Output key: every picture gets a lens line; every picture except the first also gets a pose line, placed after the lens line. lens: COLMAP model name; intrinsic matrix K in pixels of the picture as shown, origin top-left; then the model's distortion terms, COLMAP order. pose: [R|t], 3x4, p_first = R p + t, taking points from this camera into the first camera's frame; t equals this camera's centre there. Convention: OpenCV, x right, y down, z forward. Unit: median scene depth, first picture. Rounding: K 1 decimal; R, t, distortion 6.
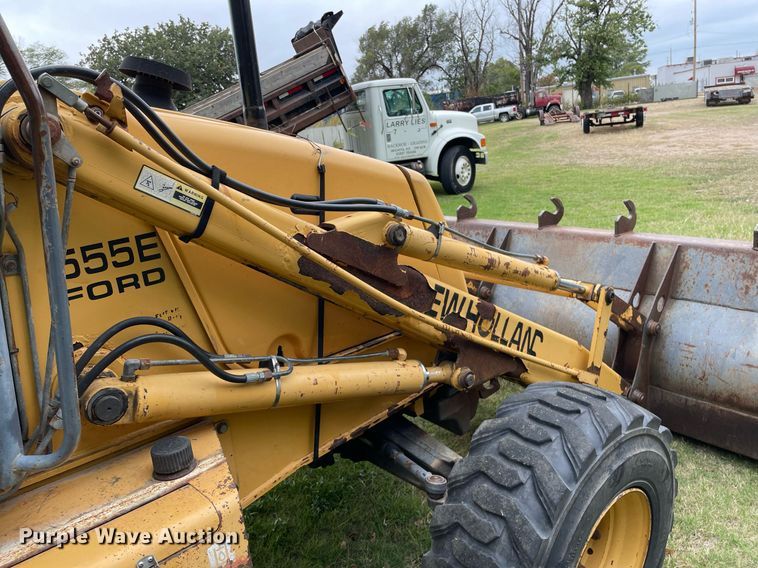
lens RADIAL K [[566.4, 0, 375.0], [0, 566.4, 273.5], [0, 0, 1]] dist [0.098260, -0.129048]
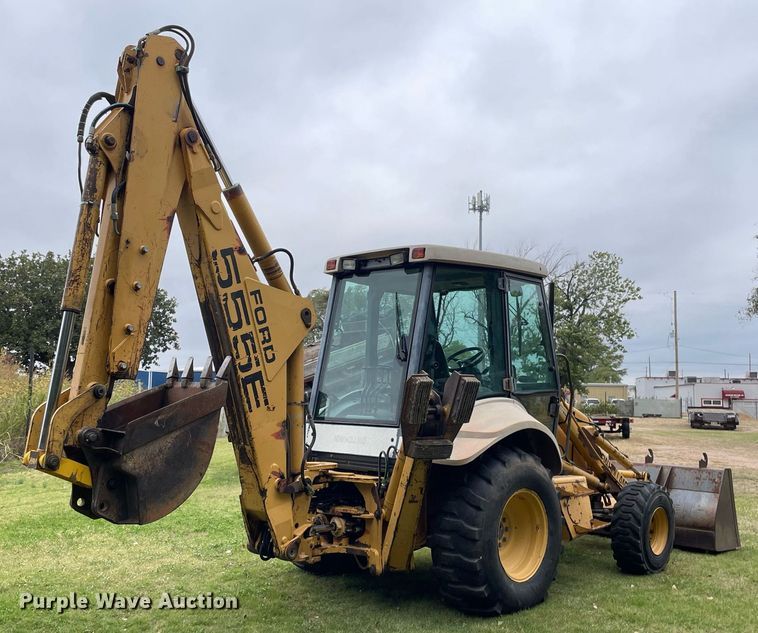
lens RADIAL K [[886.2, 0, 394.6], [0, 886.2, 329.2], [0, 0, 1]] dist [0.129699, -0.015539]
pose [[0.976322, 0.133805, 0.169976, -0.201606], [-0.068215, 0.936094, -0.345073, 0.120468], [-0.205286, 0.325307, 0.923056, -0.369707]]
